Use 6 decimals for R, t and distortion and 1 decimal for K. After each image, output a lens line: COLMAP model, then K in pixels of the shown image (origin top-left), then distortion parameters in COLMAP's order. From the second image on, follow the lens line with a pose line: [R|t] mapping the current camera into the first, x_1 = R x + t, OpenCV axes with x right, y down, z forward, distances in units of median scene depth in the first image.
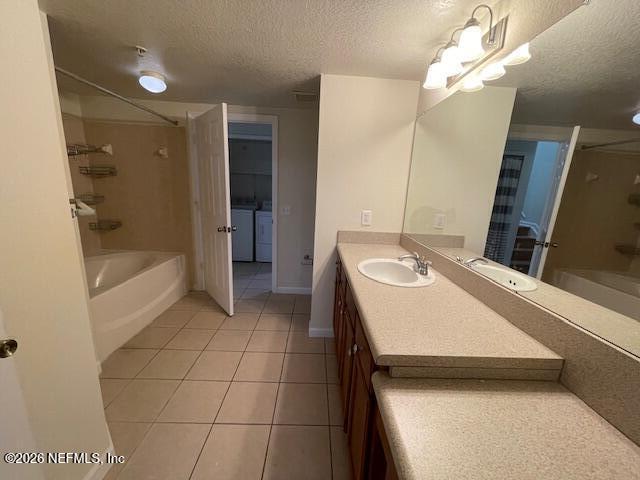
lens RADIAL K [[264.3, 0, 324.0], [0, 264.3, 243.1], [0, 0, 1]] dist [-0.000279, -0.000437]
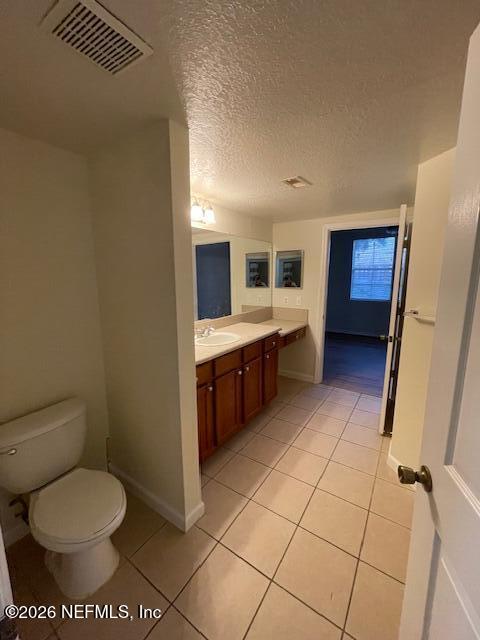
lens RADIAL K [[264.3, 0, 240.0], [0, 264.3, 320.0], [0, 0, 1]] dist [-0.000279, -0.000437]
pose [[-0.821754, -0.141272, 0.552053, -0.450771], [0.091649, 0.923404, 0.372726, -0.339301], [-0.562424, 0.356885, -0.745864, 1.336839]]
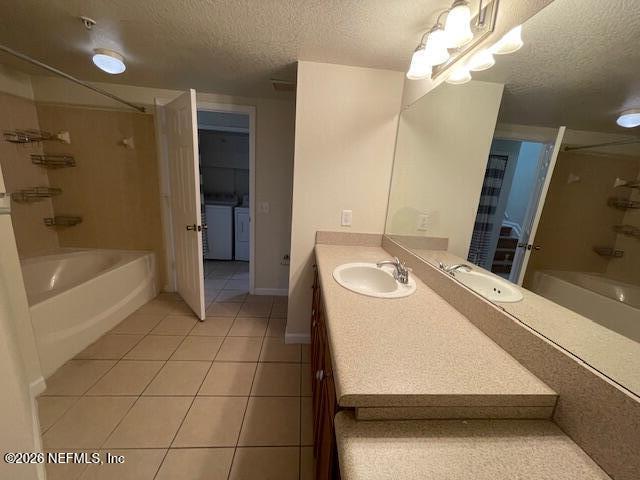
lens RADIAL K [[264.3, 0, 324.0], [0, 264.3, 243.1], [0, 0, 1]] dist [-0.000279, -0.000437]
pose [[0.998788, 0.009256, 0.048332, 0.034436], [-0.009975, 0.999843, 0.014658, -0.018017], [-0.048188, -0.015122, 0.998724, 0.061819]]
